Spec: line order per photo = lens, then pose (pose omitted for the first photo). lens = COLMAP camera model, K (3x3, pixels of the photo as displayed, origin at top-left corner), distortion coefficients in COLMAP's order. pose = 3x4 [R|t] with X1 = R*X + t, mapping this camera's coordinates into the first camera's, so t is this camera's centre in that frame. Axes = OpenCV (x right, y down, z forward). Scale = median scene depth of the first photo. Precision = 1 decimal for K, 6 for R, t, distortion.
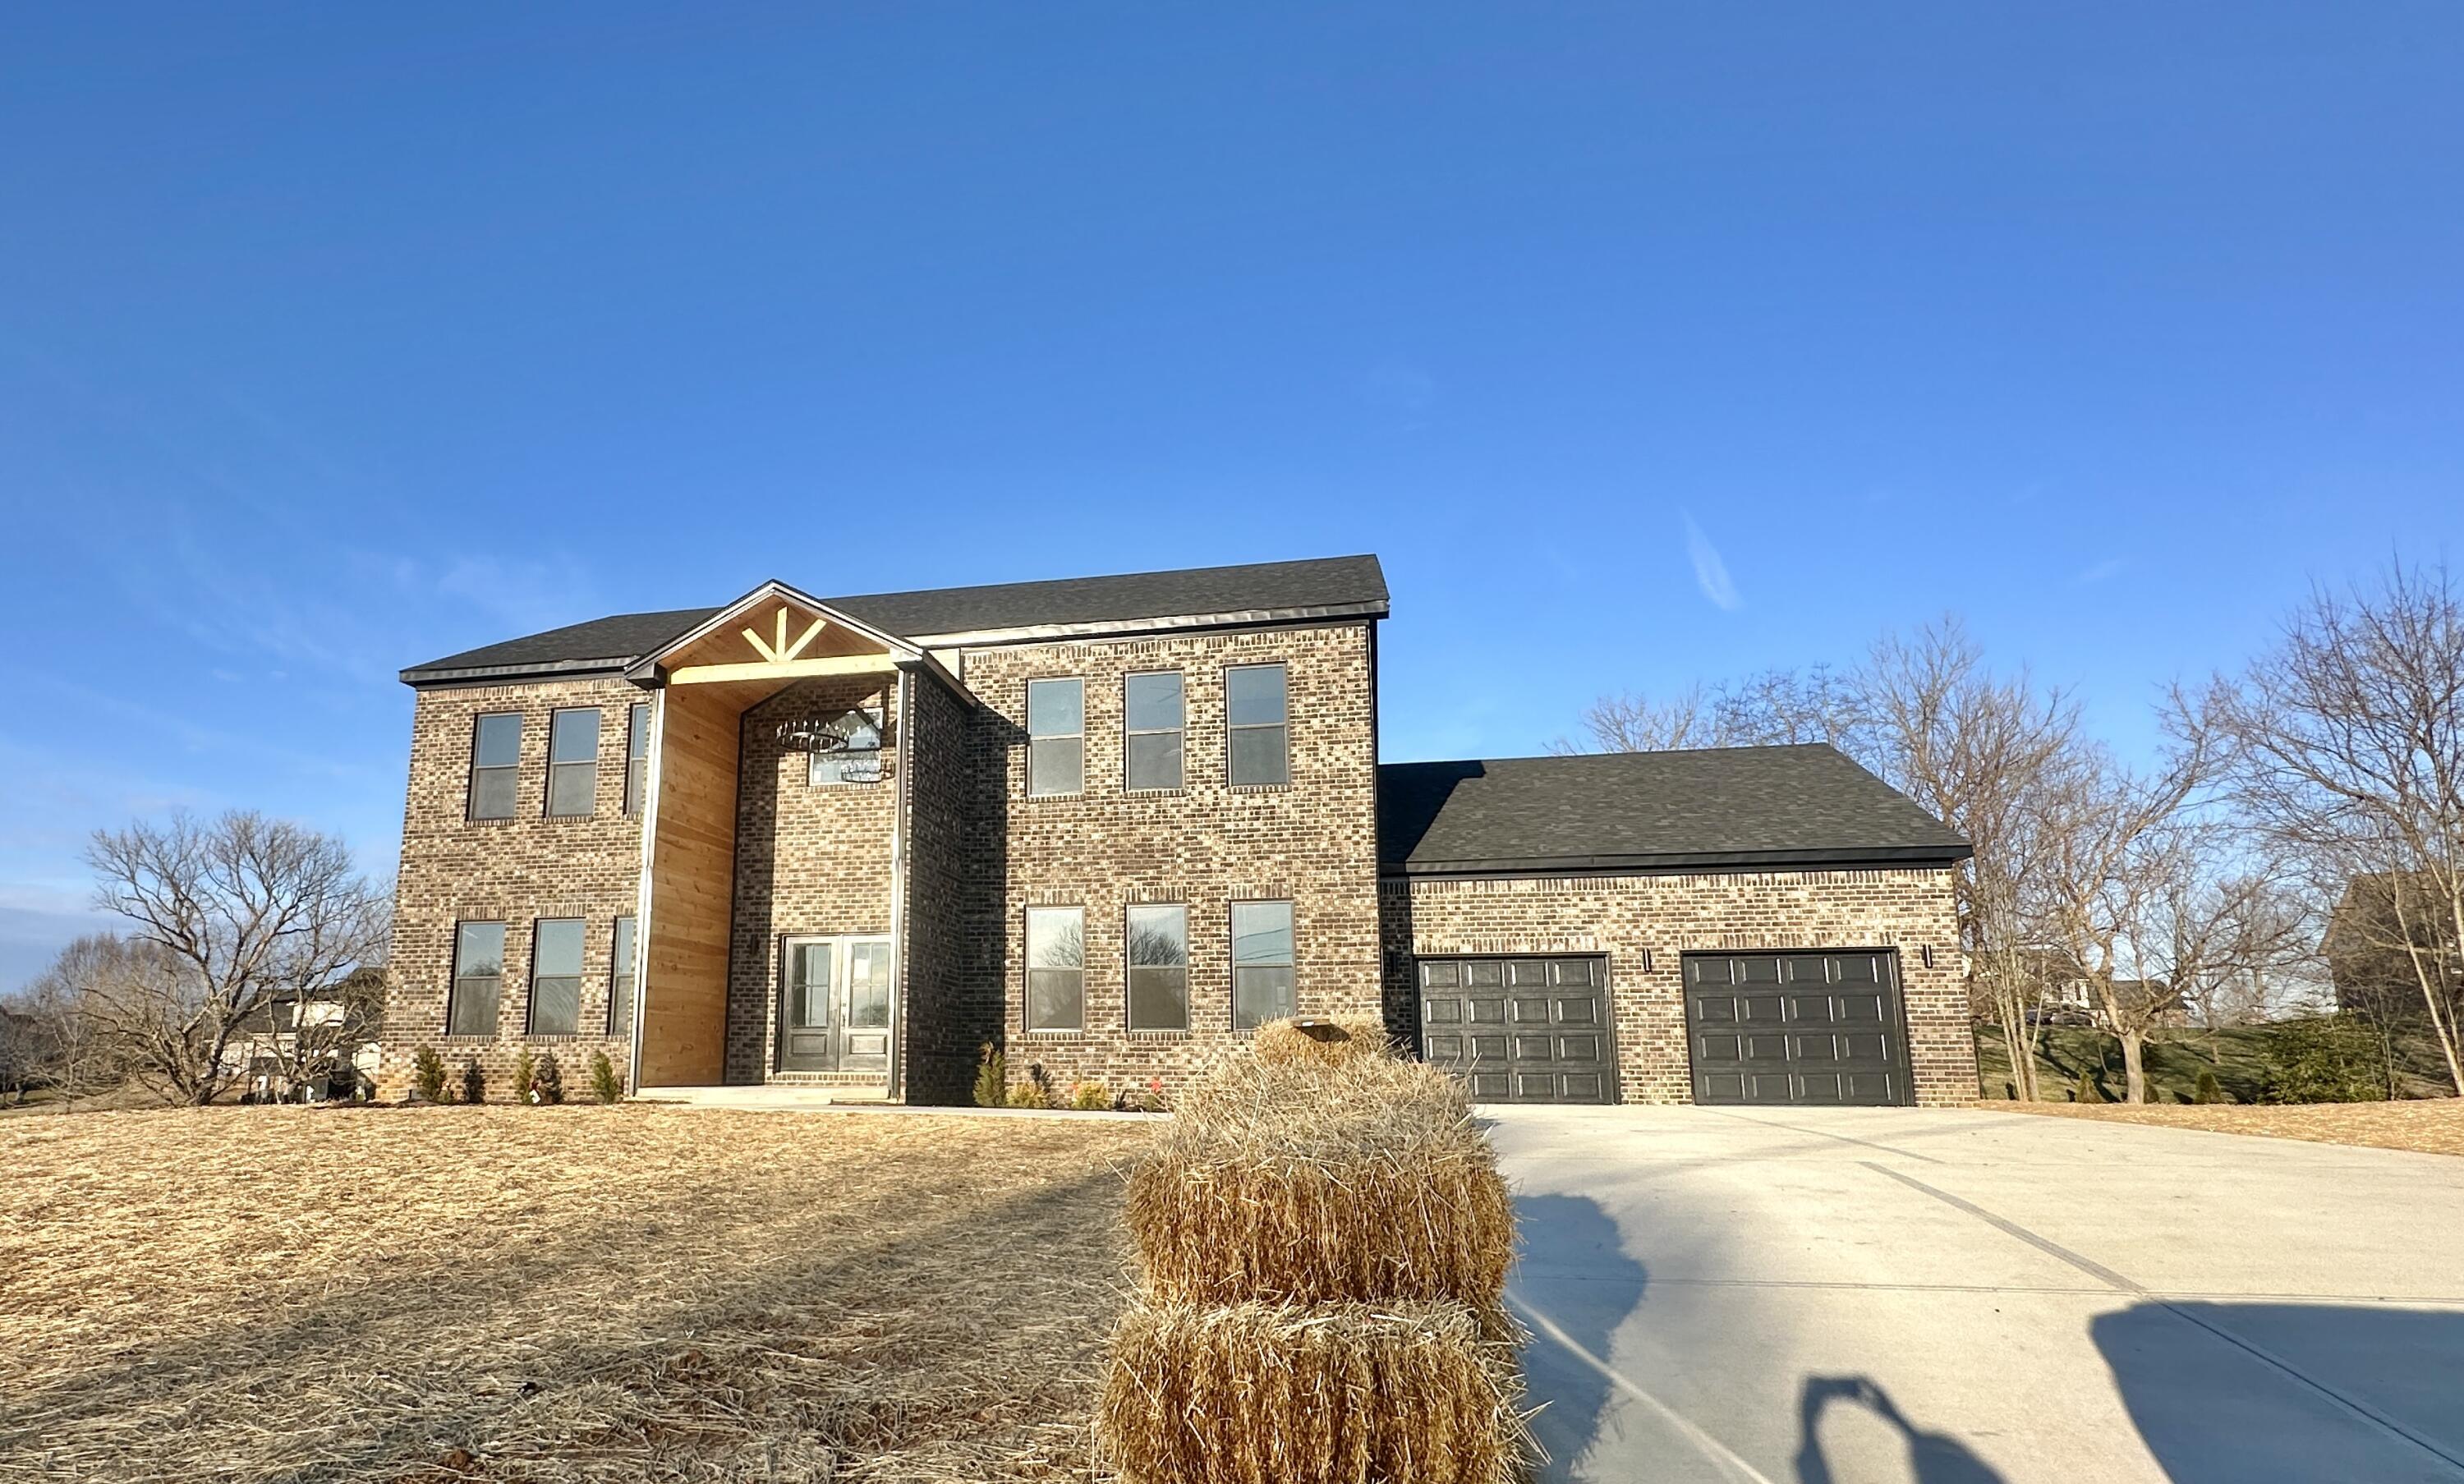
lens RADIAL K [[1128.2, 0, 1131.0], [0, 1128.2, 833.1], [0, 0, 1]] dist [-0.016860, -0.000585]
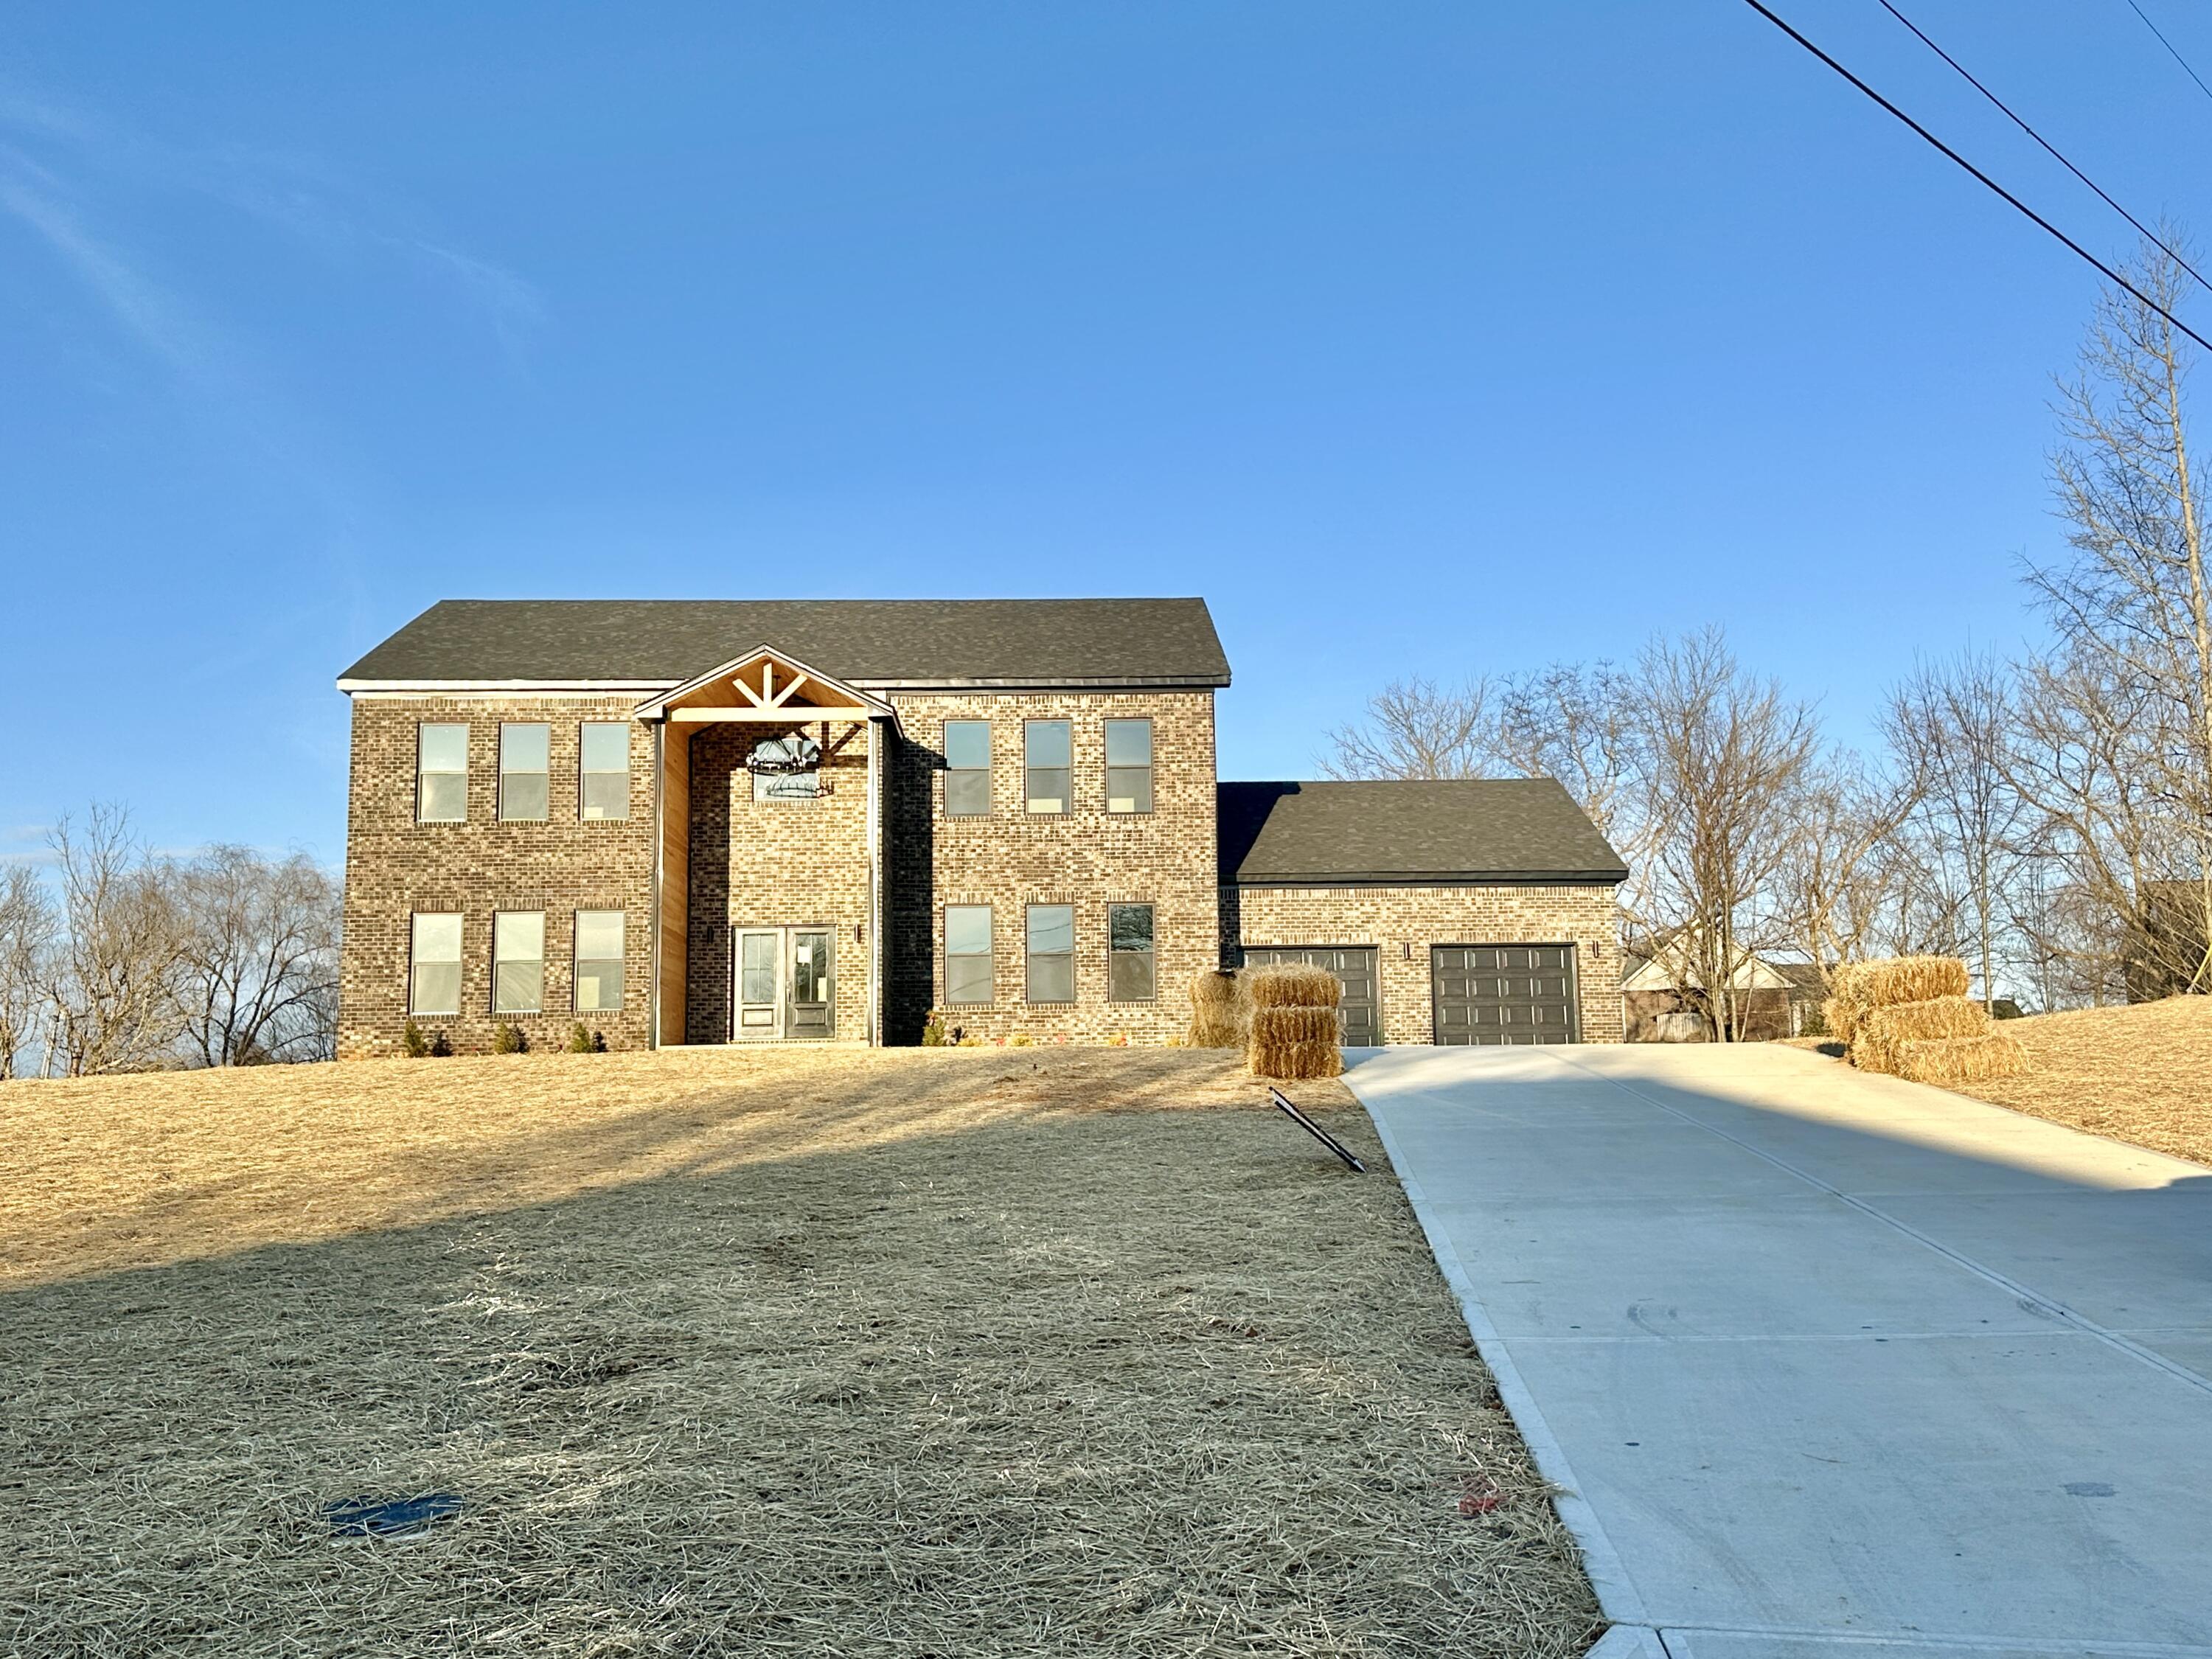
lens RADIAL K [[1997.2, 0, 1106.2], [0, 1997.2, 826.5], [0, 0, 1]] dist [0.049033, -0.000242]
pose [[0.968910, 0.021097, 0.246514, -0.471375], [-0.029217, 0.999143, 0.029331, -0.092980], [-0.245684, -0.035621, 0.968695, -1.198127]]
